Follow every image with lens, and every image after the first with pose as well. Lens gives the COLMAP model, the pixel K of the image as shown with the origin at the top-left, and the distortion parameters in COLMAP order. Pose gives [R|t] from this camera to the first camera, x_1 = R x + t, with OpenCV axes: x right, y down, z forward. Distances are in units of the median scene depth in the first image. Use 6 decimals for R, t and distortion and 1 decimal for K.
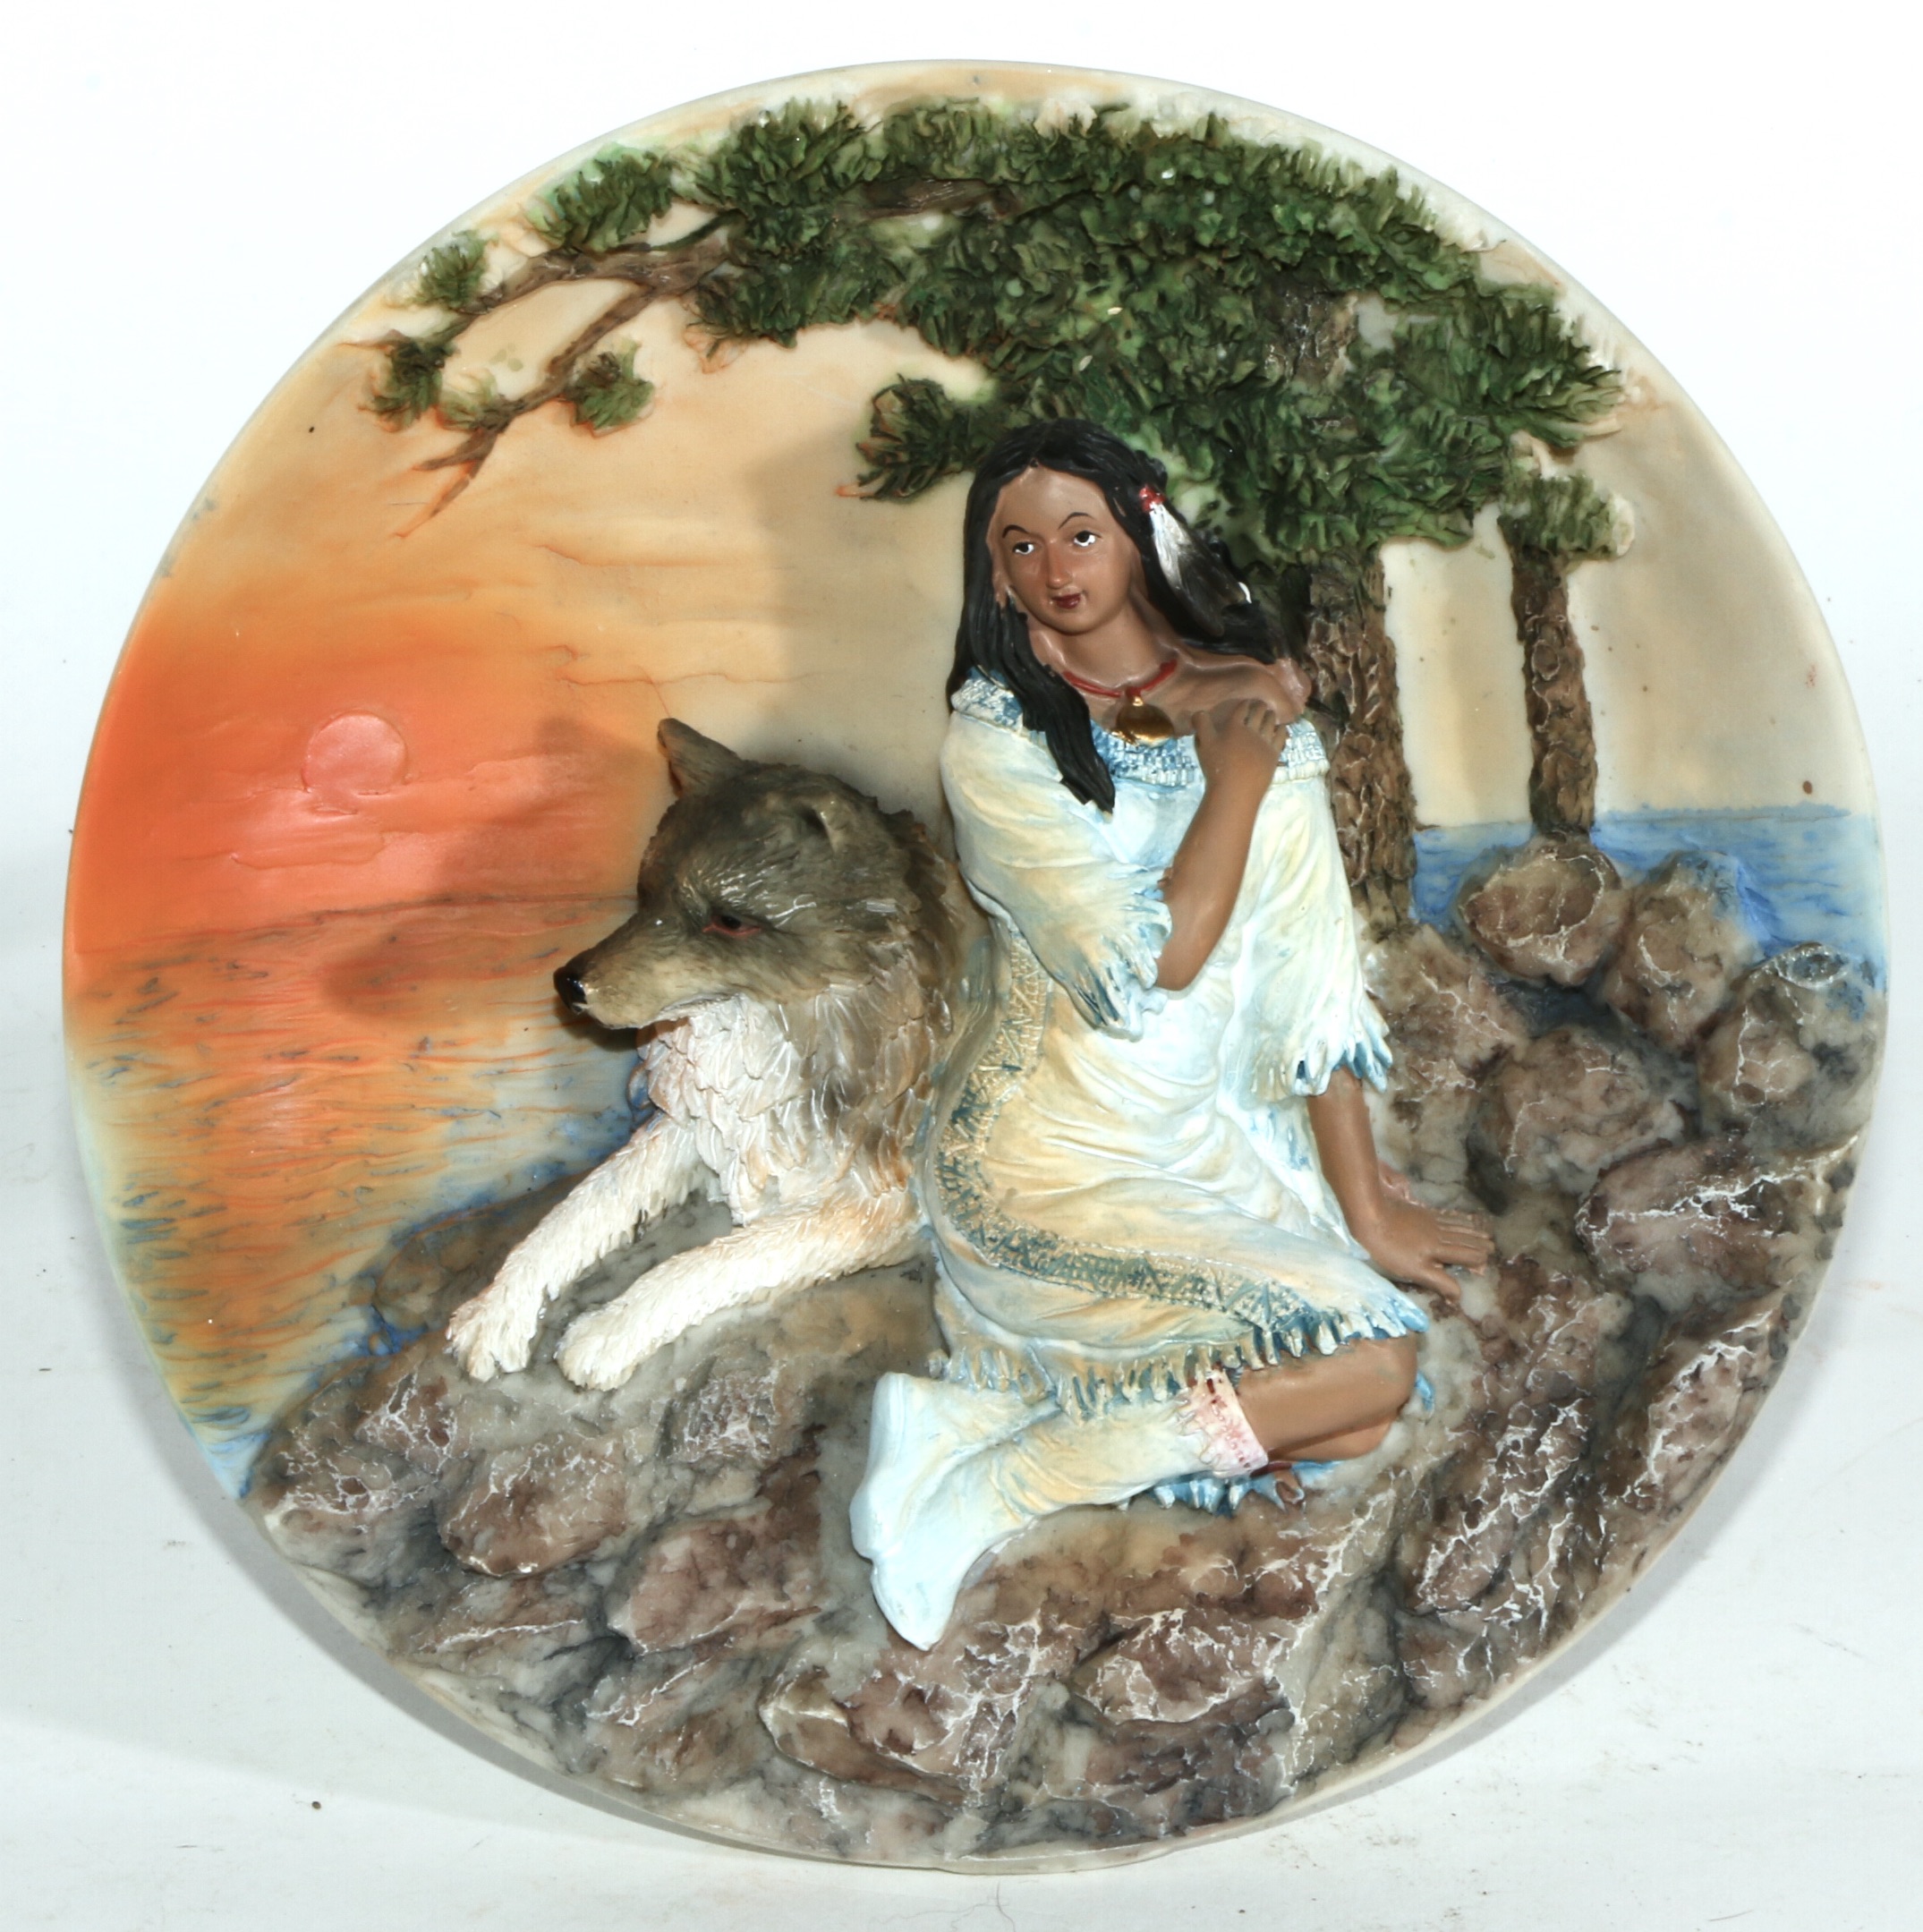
lens RADIAL K [[5875.2, 0, 961.7], [0, 5875.2, 966.9], [0, 0, 1]] dist [0.123781, 0.000000]
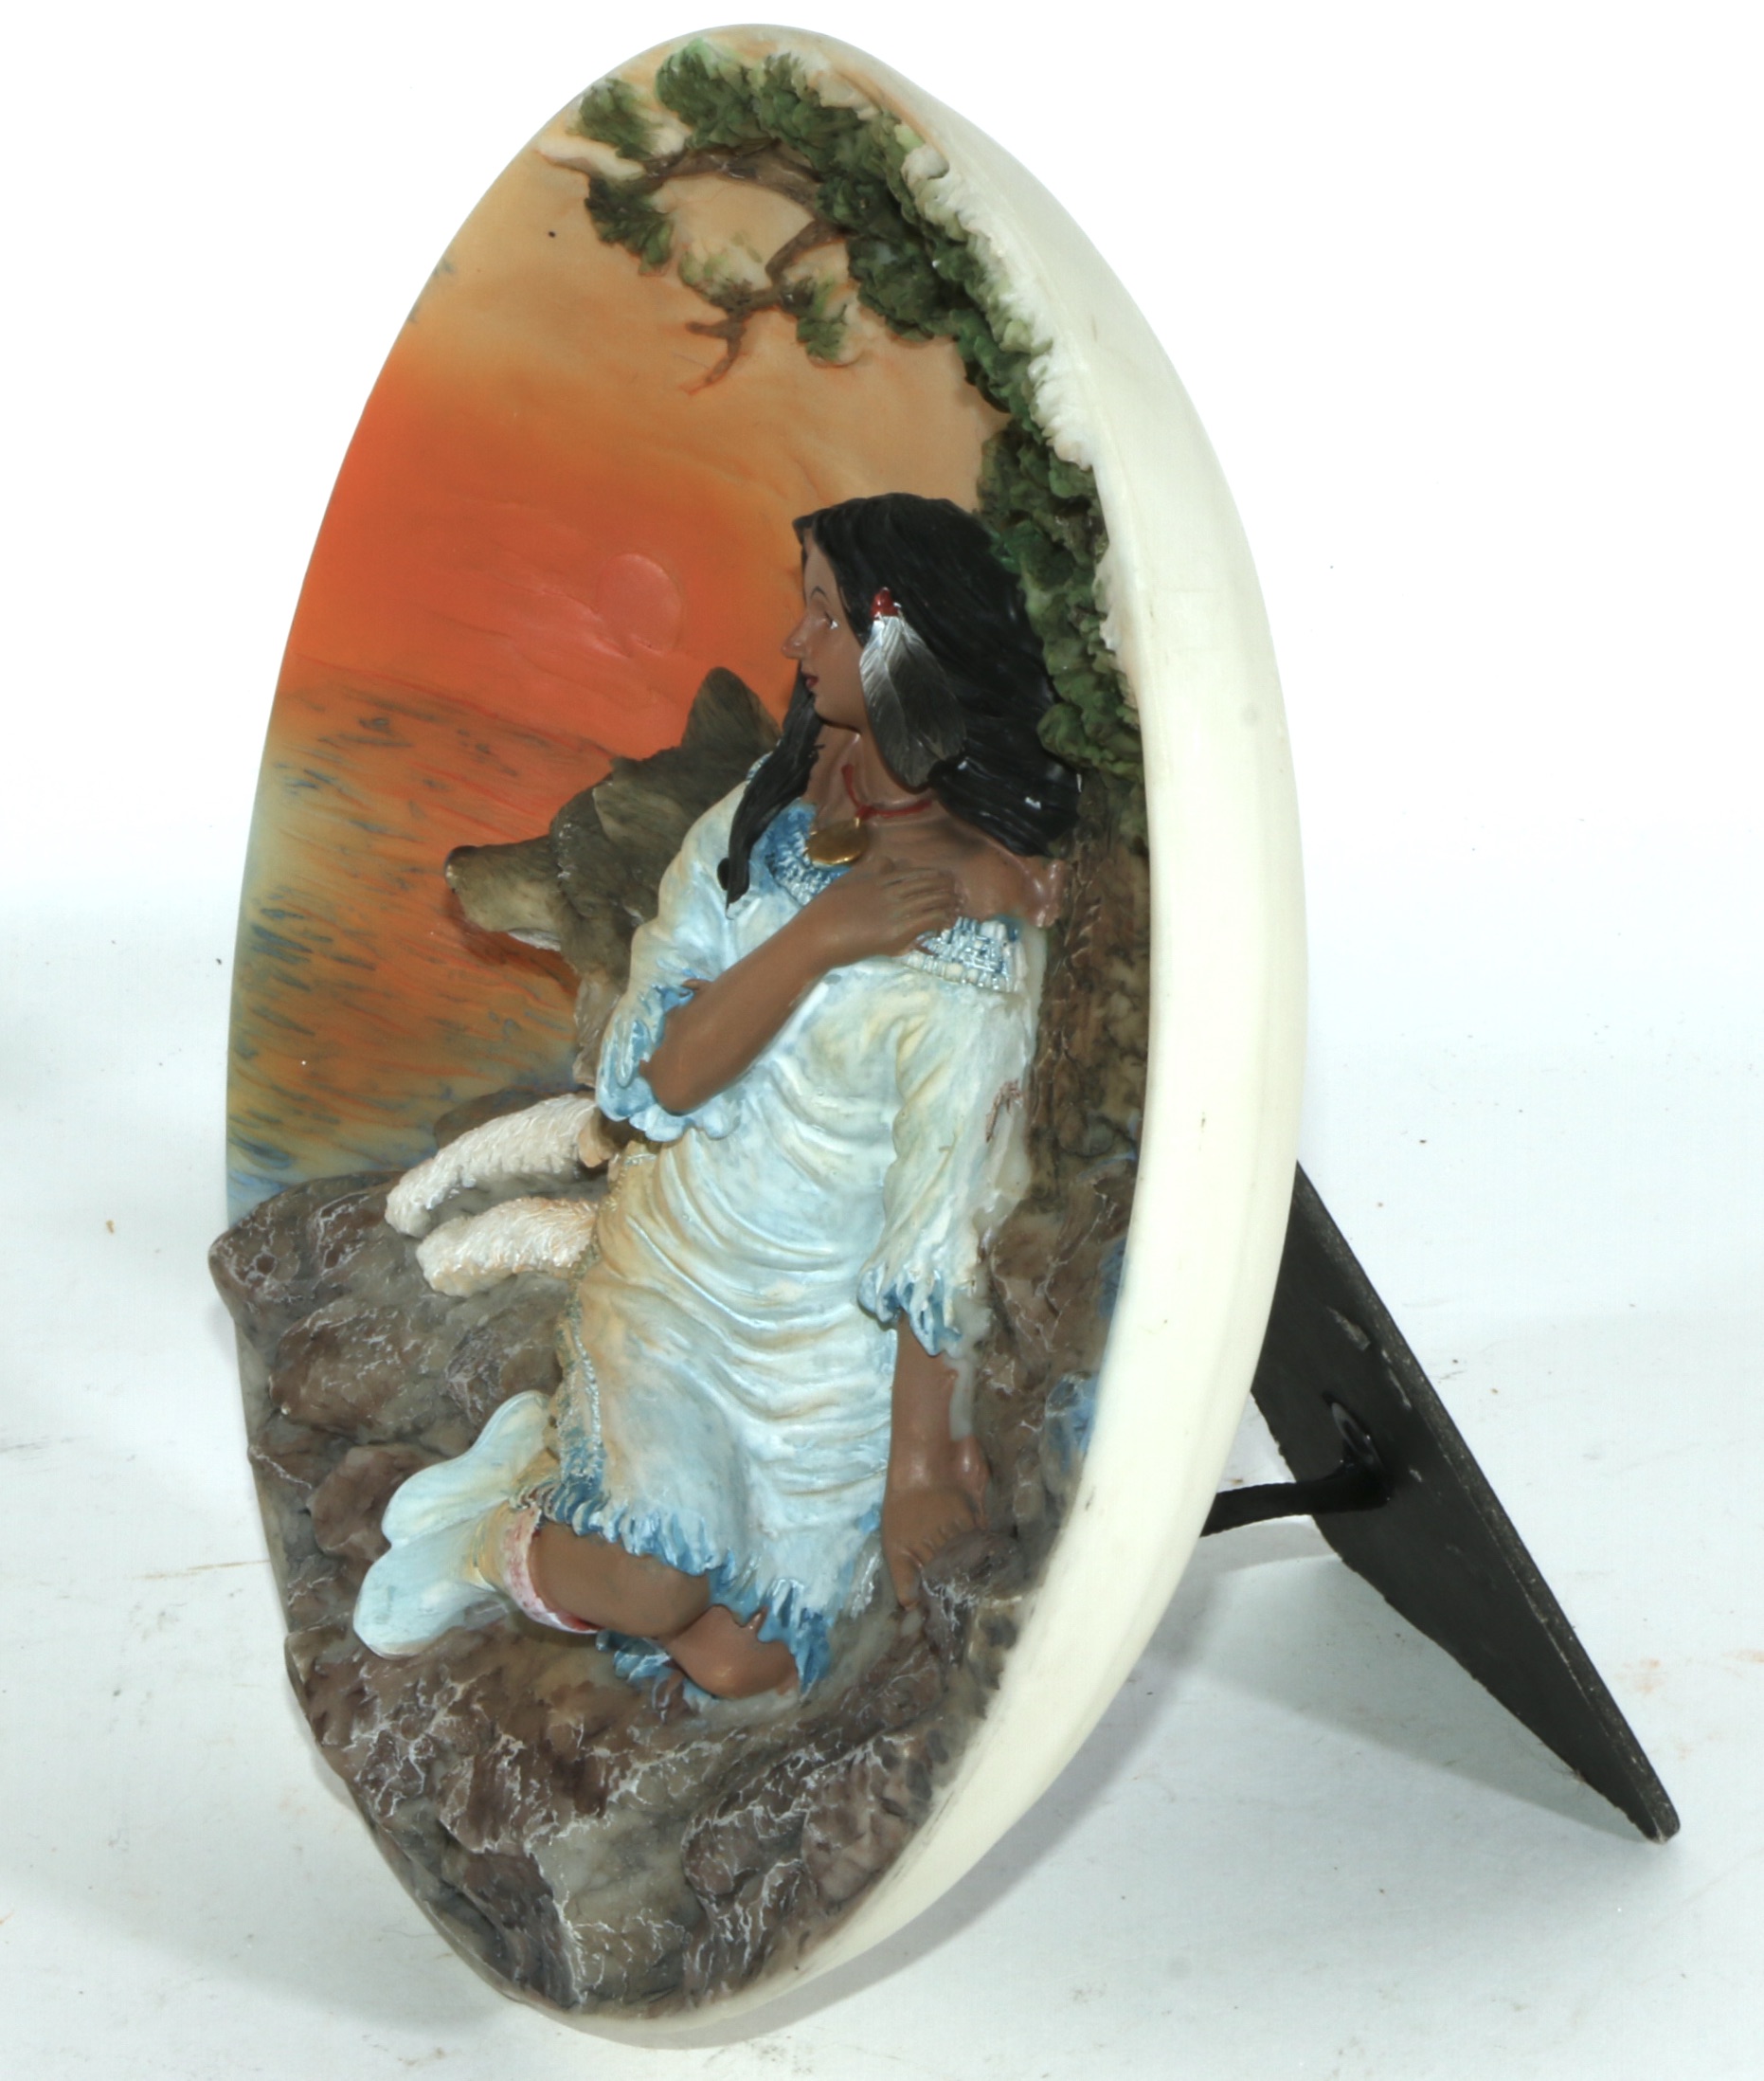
lens RADIAL K [[7533.6, 0, 882.1], [0, 7533.6, 1039.5], [0, 0, 1]] dist [0.205015, 0.000000]
pose [[0.576667, 0.418116, -0.701879, 0.842129], [-0.394346, 0.894861, 0.209081, -0.254081], [0.715505, 0.156213, 0.680919, 0.225894]]
